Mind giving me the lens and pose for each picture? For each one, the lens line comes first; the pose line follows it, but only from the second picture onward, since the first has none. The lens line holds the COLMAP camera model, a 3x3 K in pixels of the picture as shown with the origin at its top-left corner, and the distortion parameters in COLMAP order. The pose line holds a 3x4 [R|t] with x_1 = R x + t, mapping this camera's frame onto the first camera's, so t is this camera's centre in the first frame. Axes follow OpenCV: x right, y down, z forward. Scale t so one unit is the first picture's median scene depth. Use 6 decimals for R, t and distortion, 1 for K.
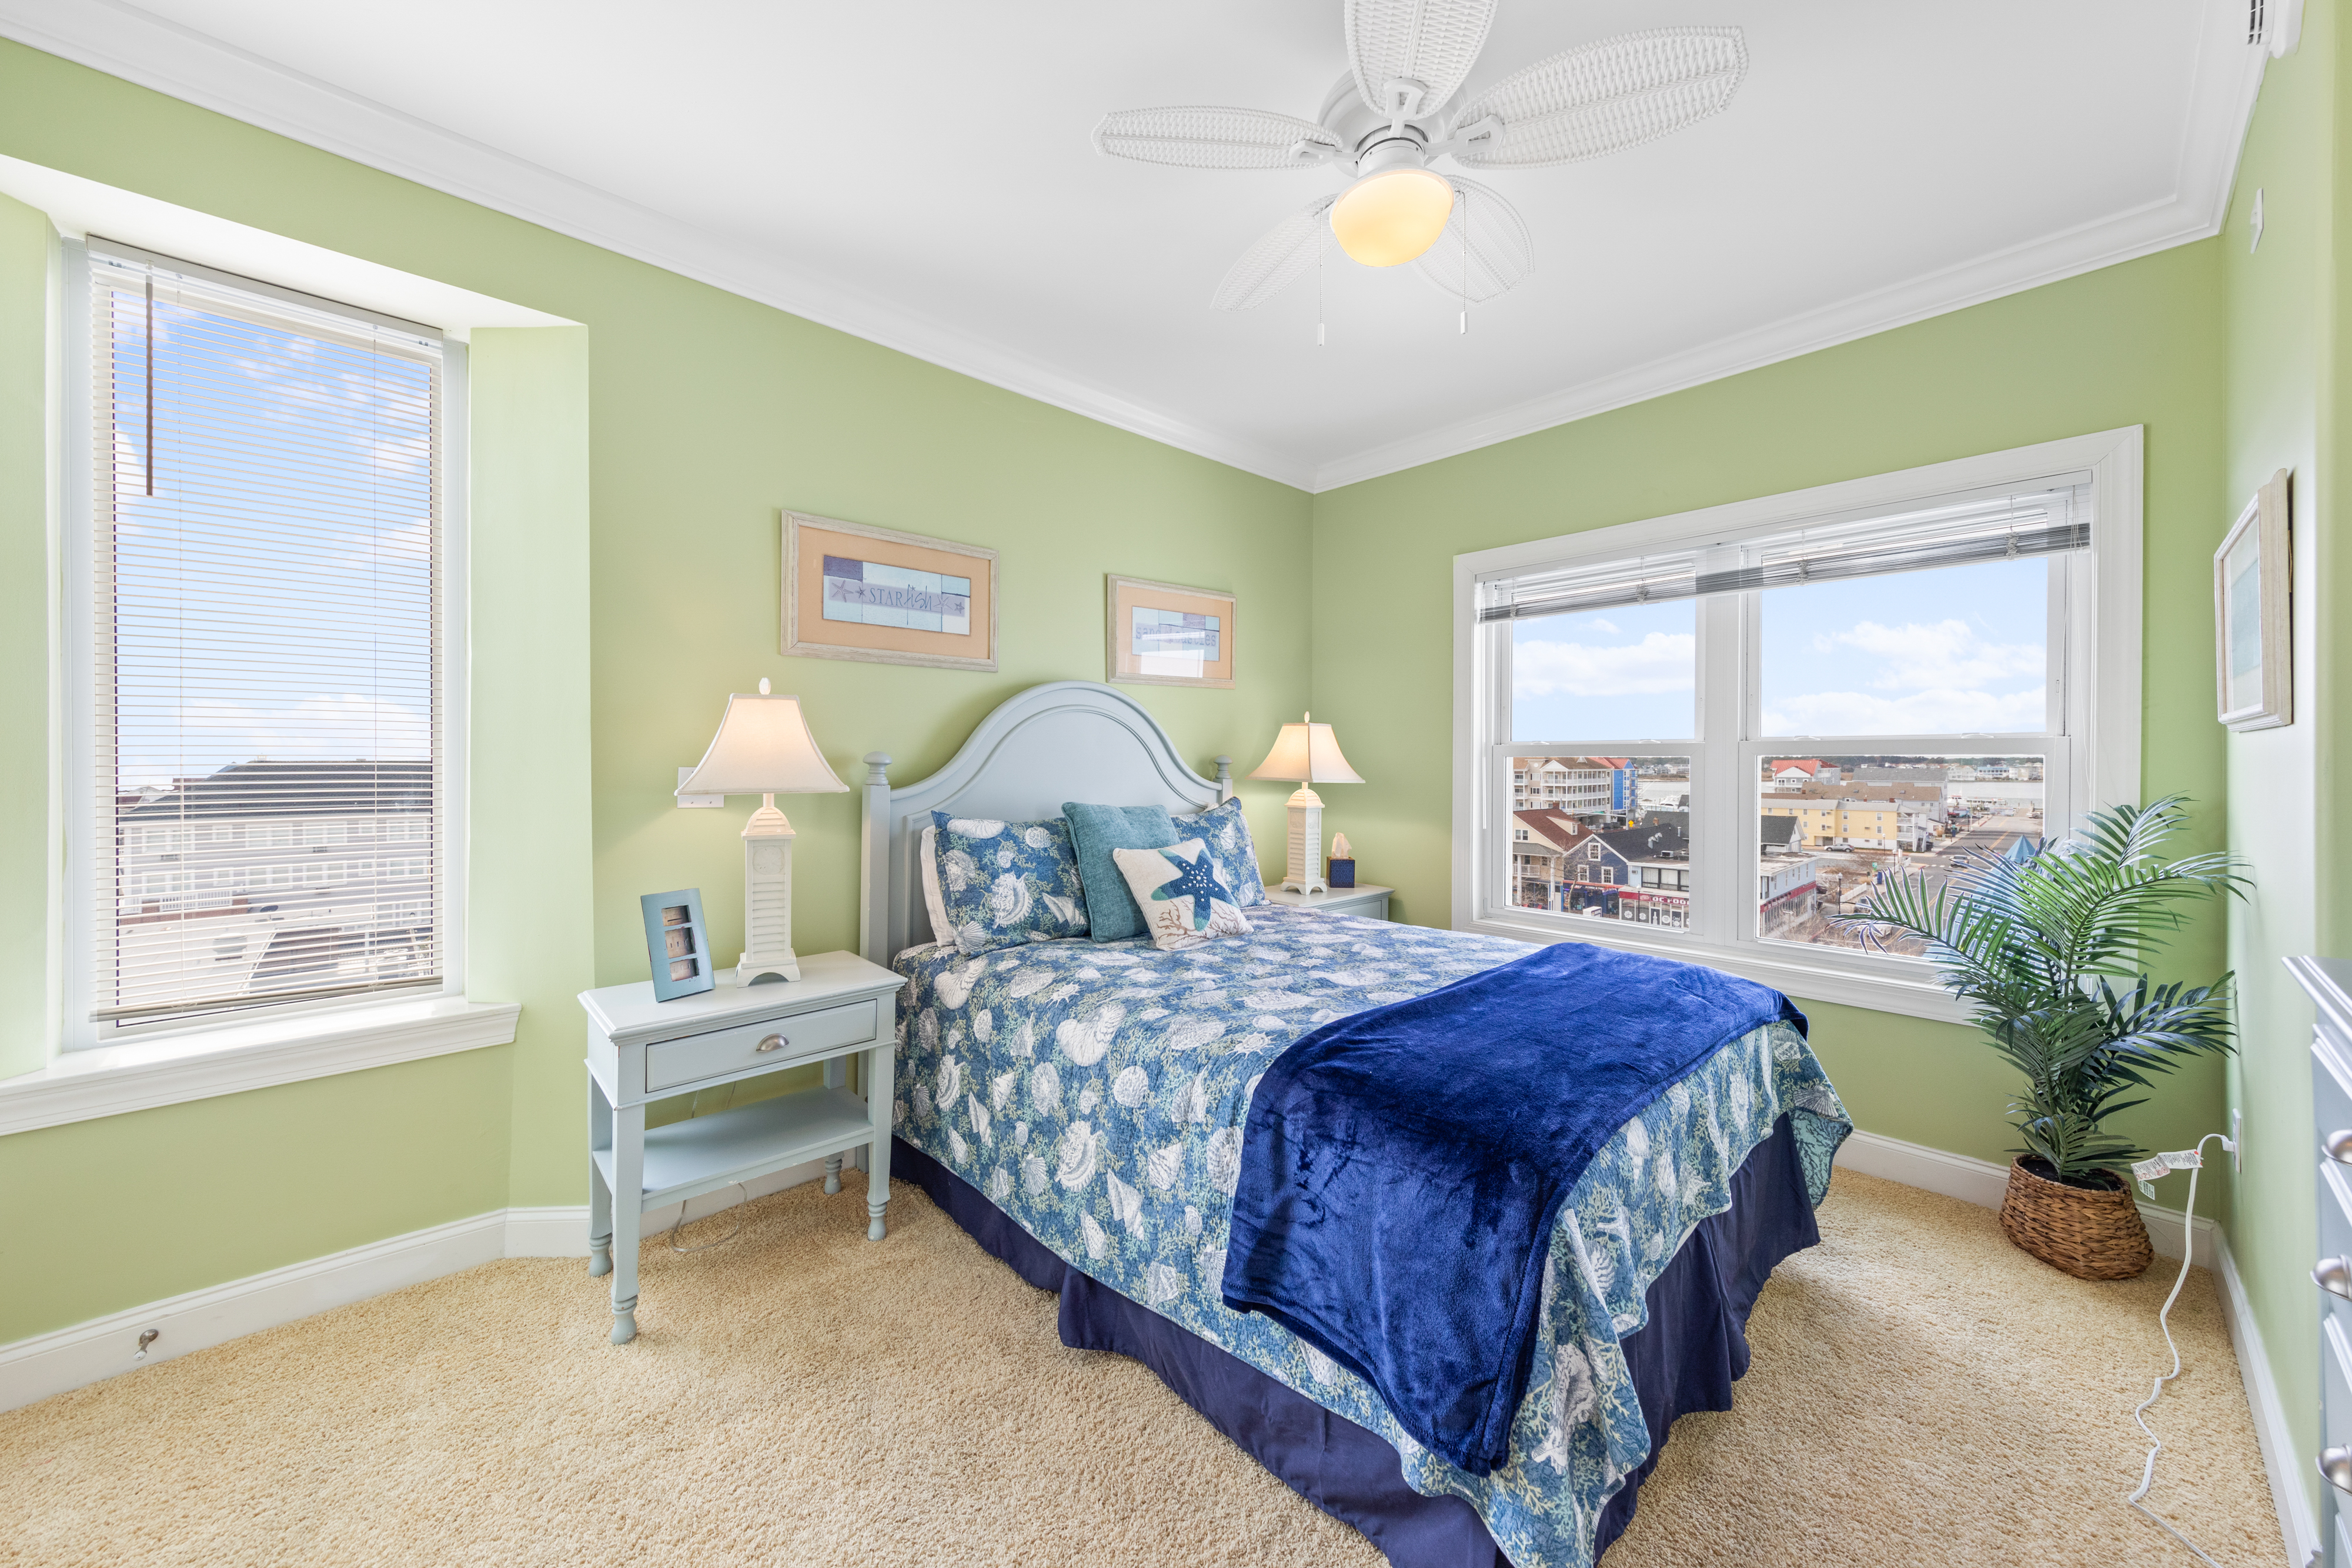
lens RADIAL K [[875.5, 0, 1213.5], [0, 875.5, 762.2], [0, 0, 1]] dist [0.006993, -0.001097]
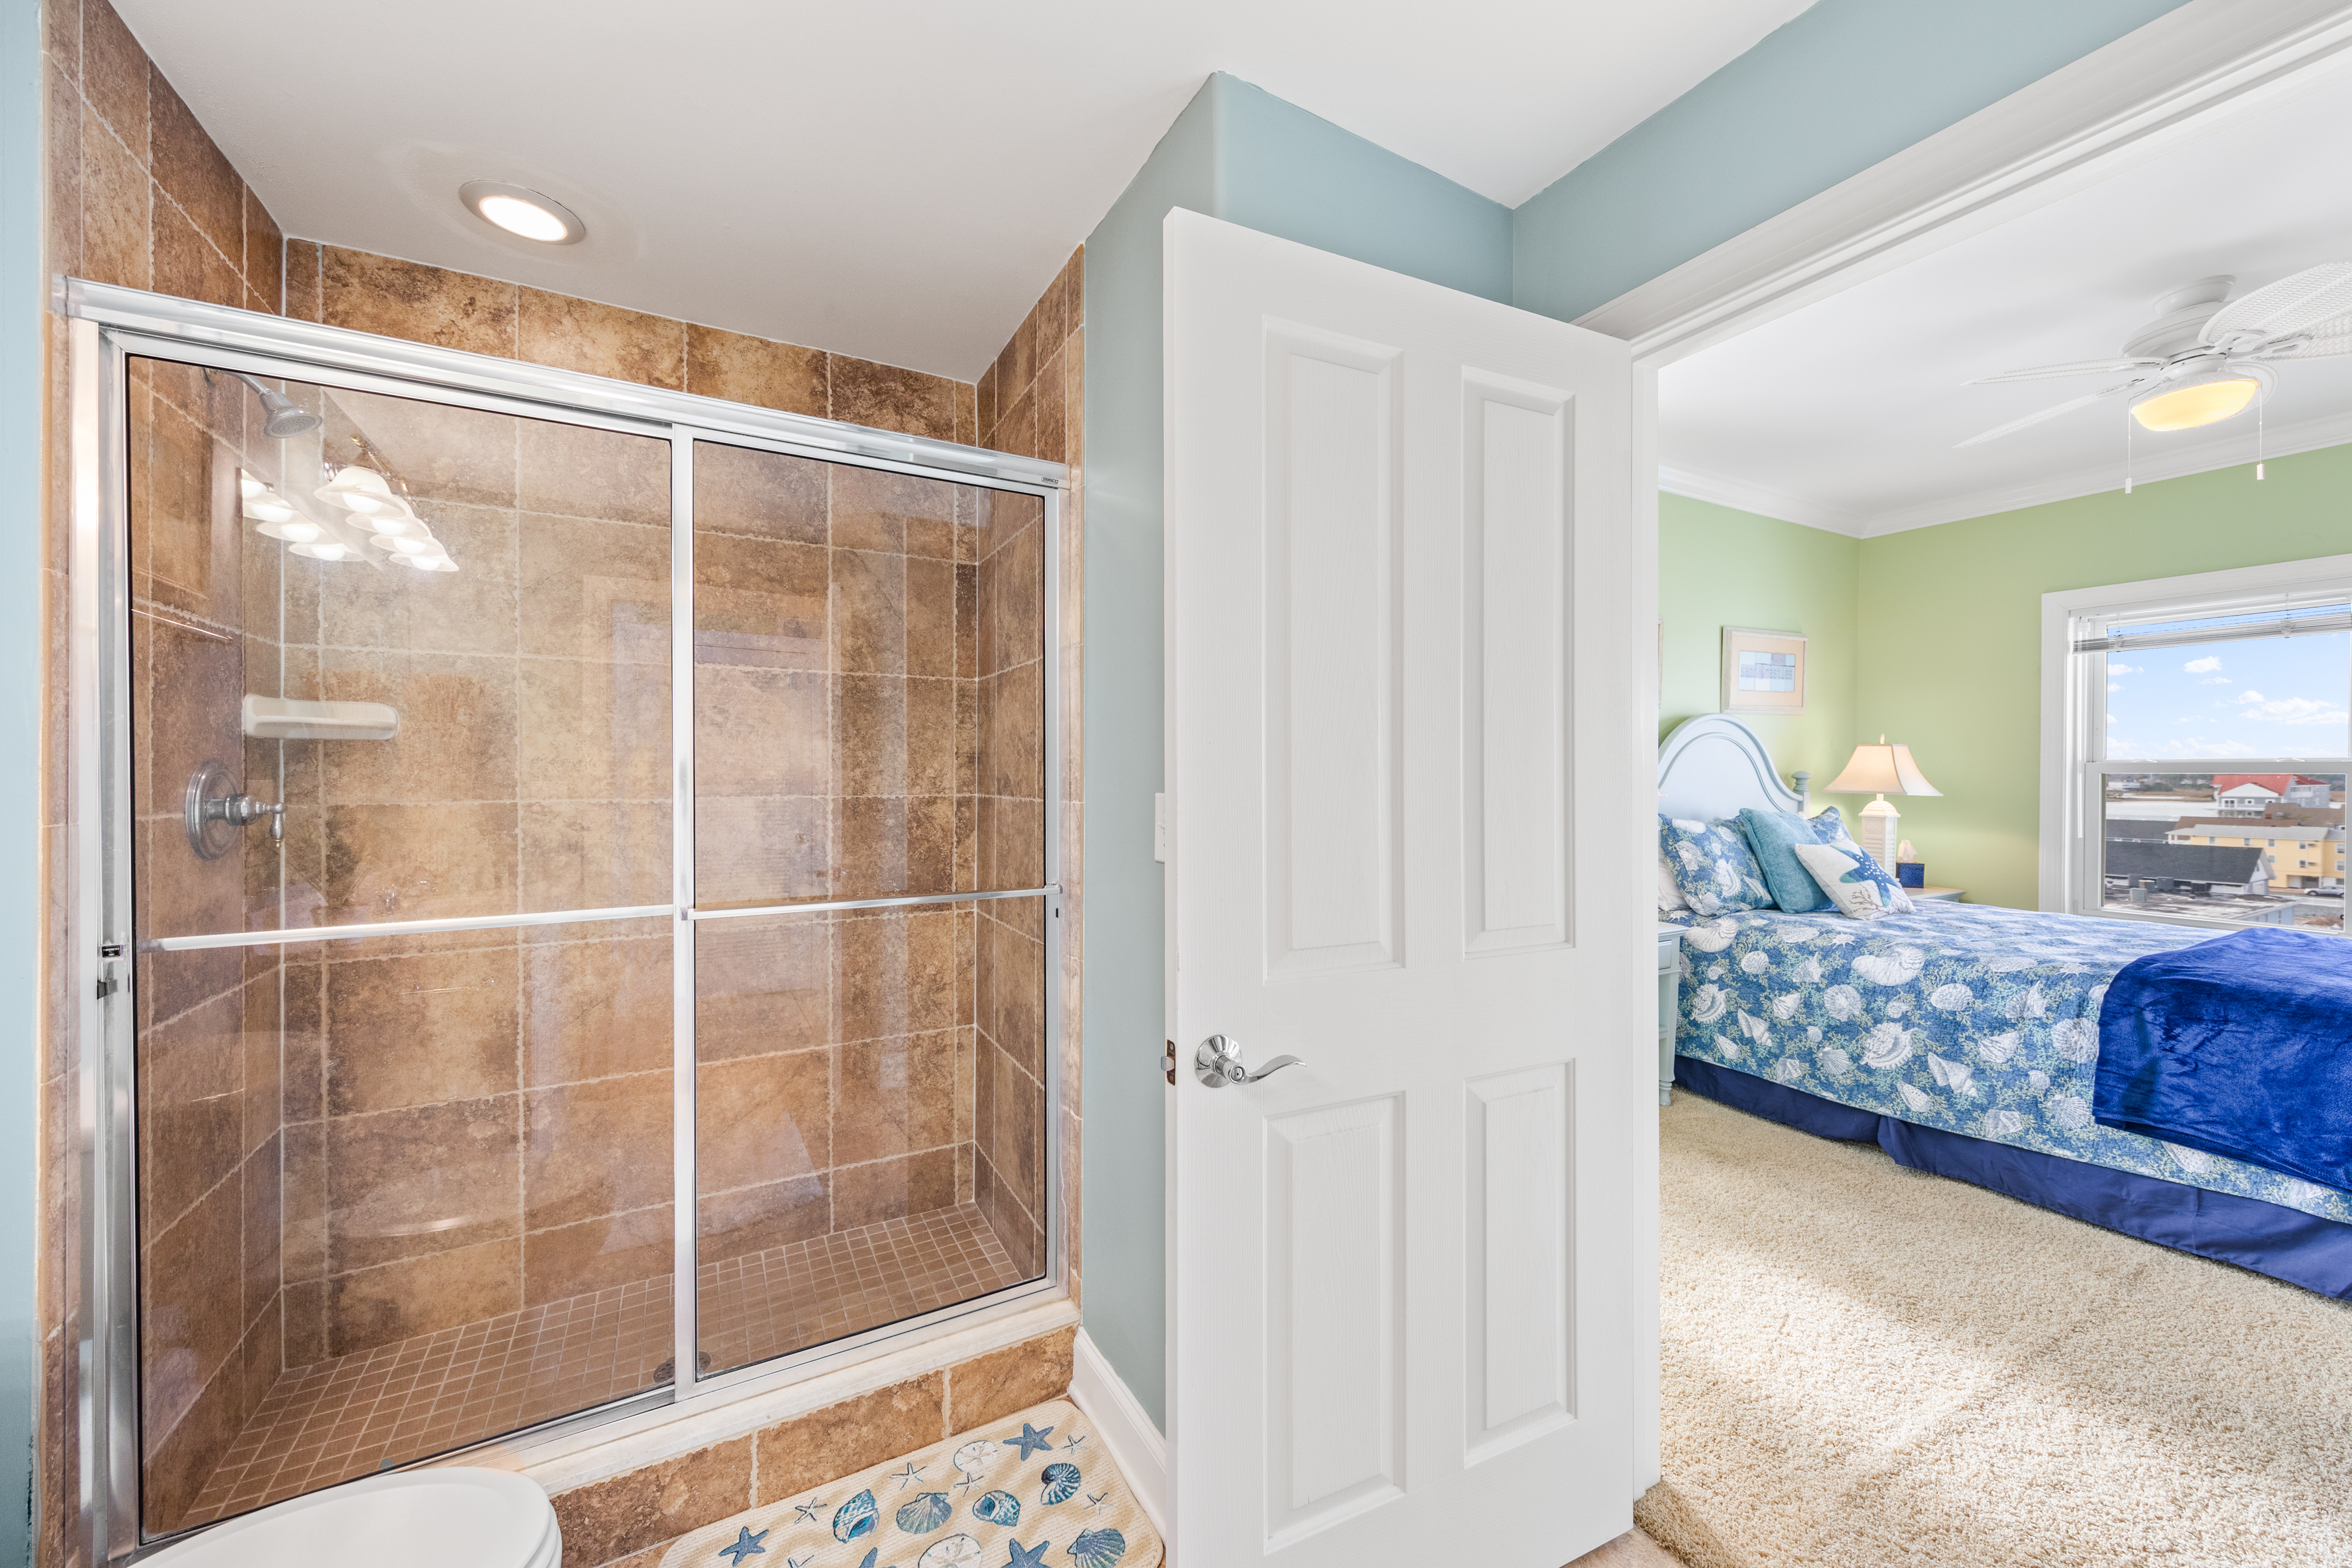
lens RADIAL K [[938.0, 0, 1161.2], [0, 938.0, 778.4], [0, 0, 1]] dist [0.008298, -0.001090]
pose [[0.966754, 0.002872, -0.255693, -0.707850], [-0.002172, 0.999993, 0.003018, -0.001216], [0.255700, -0.002362, 0.966753, -0.638253]]
